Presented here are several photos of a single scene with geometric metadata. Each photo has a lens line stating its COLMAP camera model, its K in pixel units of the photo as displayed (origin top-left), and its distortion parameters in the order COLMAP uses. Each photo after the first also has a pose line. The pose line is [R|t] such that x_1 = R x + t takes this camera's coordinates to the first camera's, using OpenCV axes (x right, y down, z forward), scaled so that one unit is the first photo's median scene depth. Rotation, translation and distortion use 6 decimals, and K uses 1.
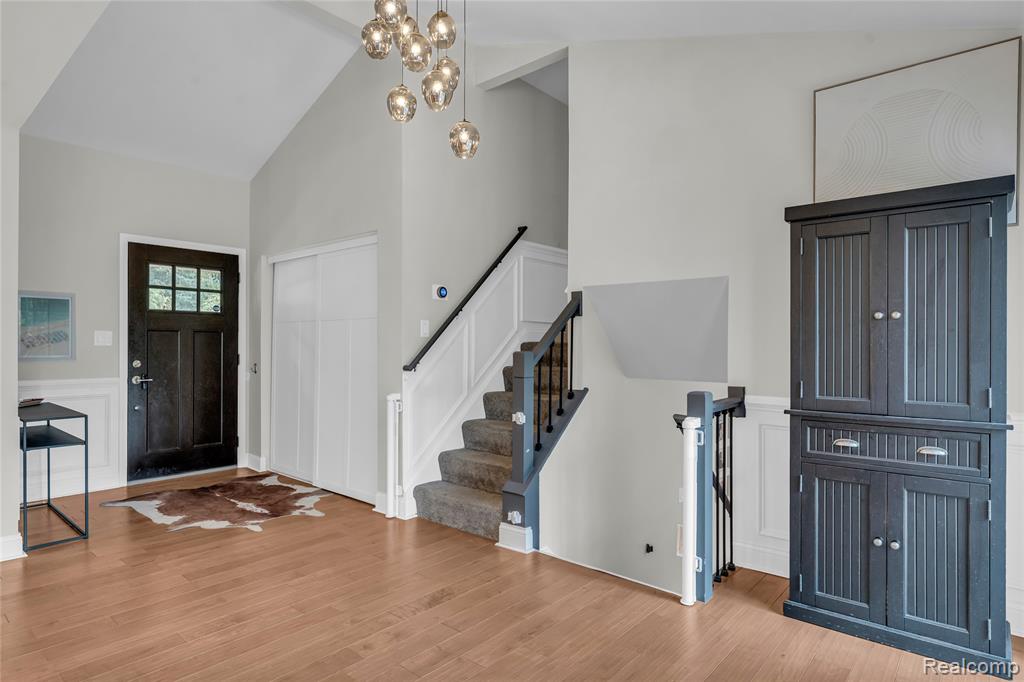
lens RADIAL K [[553.9, 0, 516.0], [0, 553.9, 344.2], [0, 0, 1]] dist [0.002978, 0.000210]
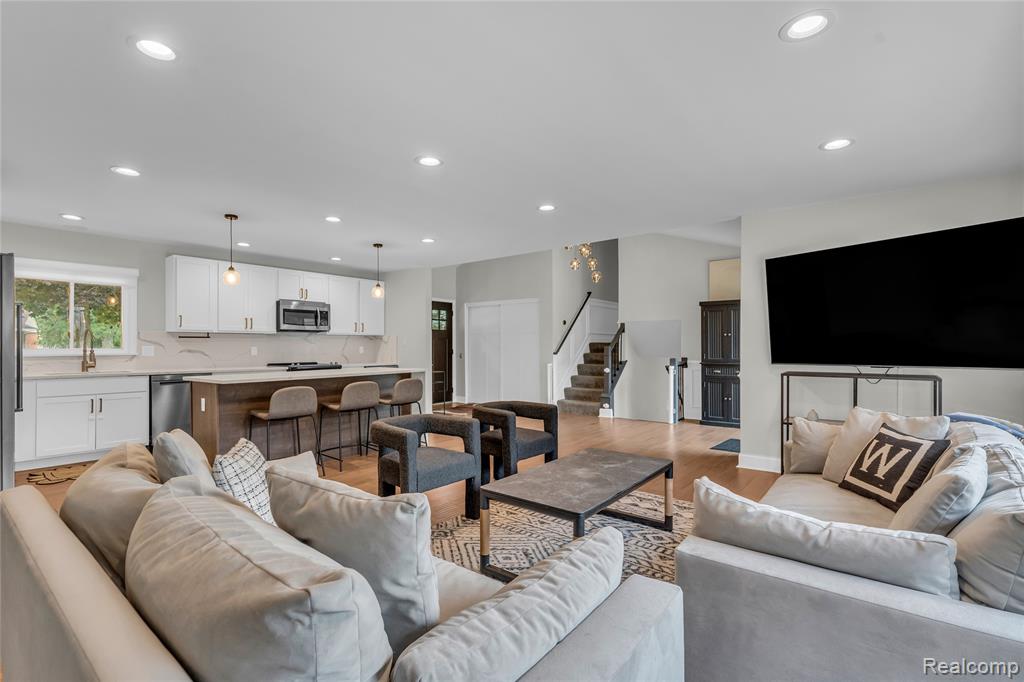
lens RADIAL K [[469.3, 0, 509.7], [0, 469.3, 343.0], [0, 0, 1]] dist [0.002233, -0.000508]
pose [[0.999013, -0.007217, 0.043828, -0.521982], [0.007342, 0.999969, -0.002704, 0.000621], [-0.043807, 0.003023, 0.999035, -1.185394]]
